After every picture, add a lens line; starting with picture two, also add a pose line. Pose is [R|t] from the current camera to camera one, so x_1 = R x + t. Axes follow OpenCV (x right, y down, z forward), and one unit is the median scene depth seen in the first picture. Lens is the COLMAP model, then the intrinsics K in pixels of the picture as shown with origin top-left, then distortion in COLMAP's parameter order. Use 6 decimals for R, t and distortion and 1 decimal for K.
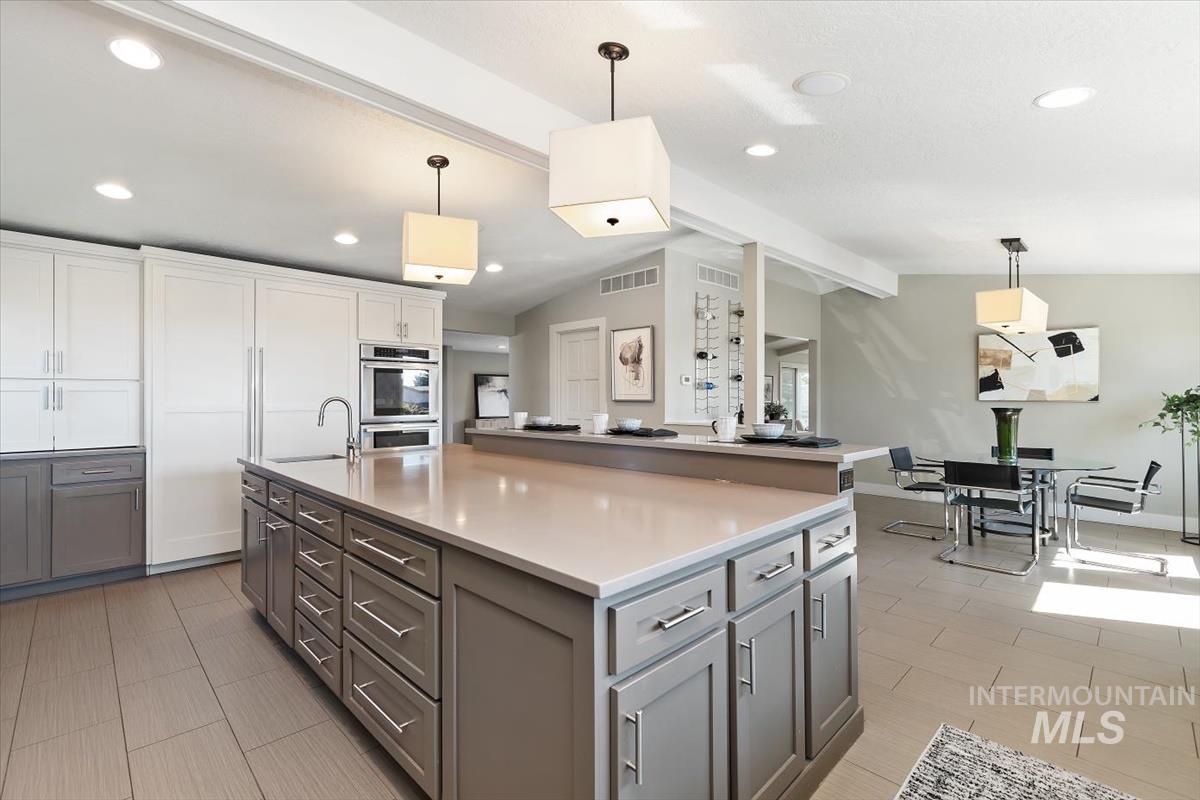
lens RADIAL K [[538.7, 0, 598.4], [0, 538.7, 396.1], [0, 0, 1]] dist [-0.001940, -0.000208]
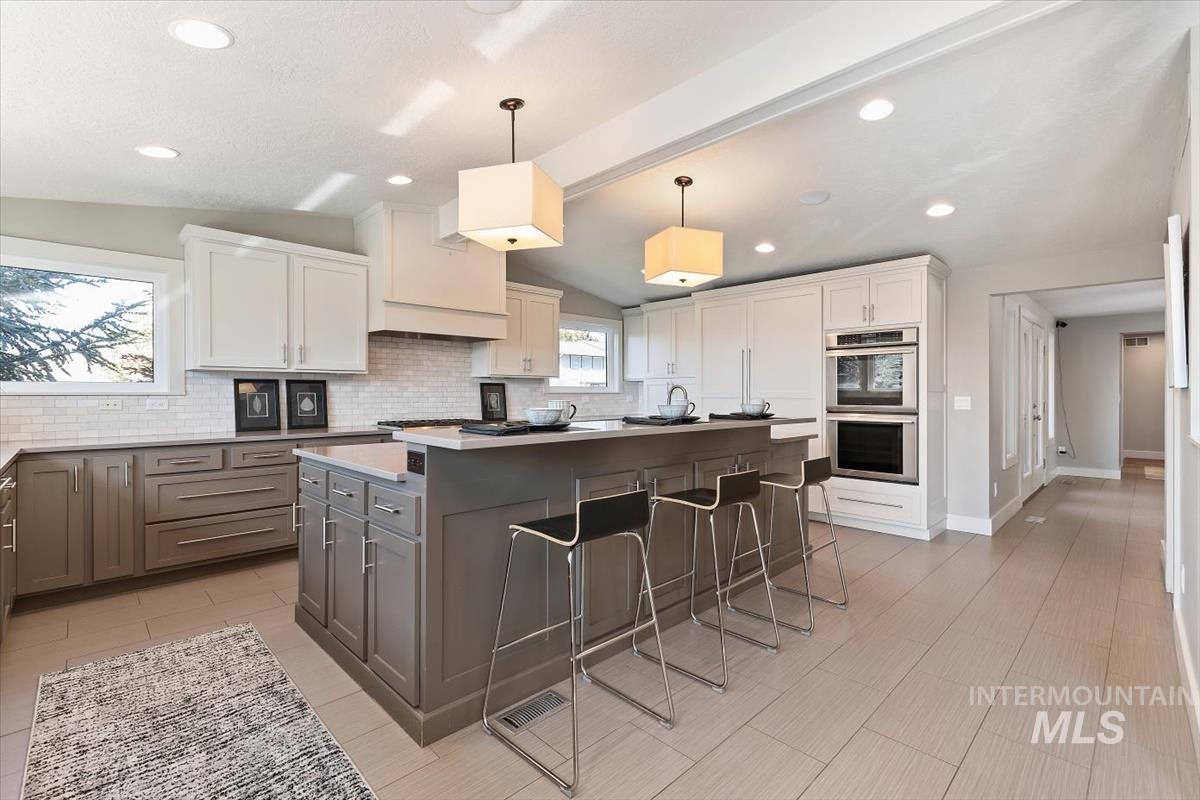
lens RADIAL K [[538.7, 0, 598.4], [0, 538.7, 397.7], [0, 0, 1]] dist [-0.001940, -0.000208]
pose [[0.005069, 0.009314, -0.999944, 0.584404], [0.005073, 0.999944, 0.009340, 0.013119], [0.999974, -0.005120, 0.005021, 0.545369]]
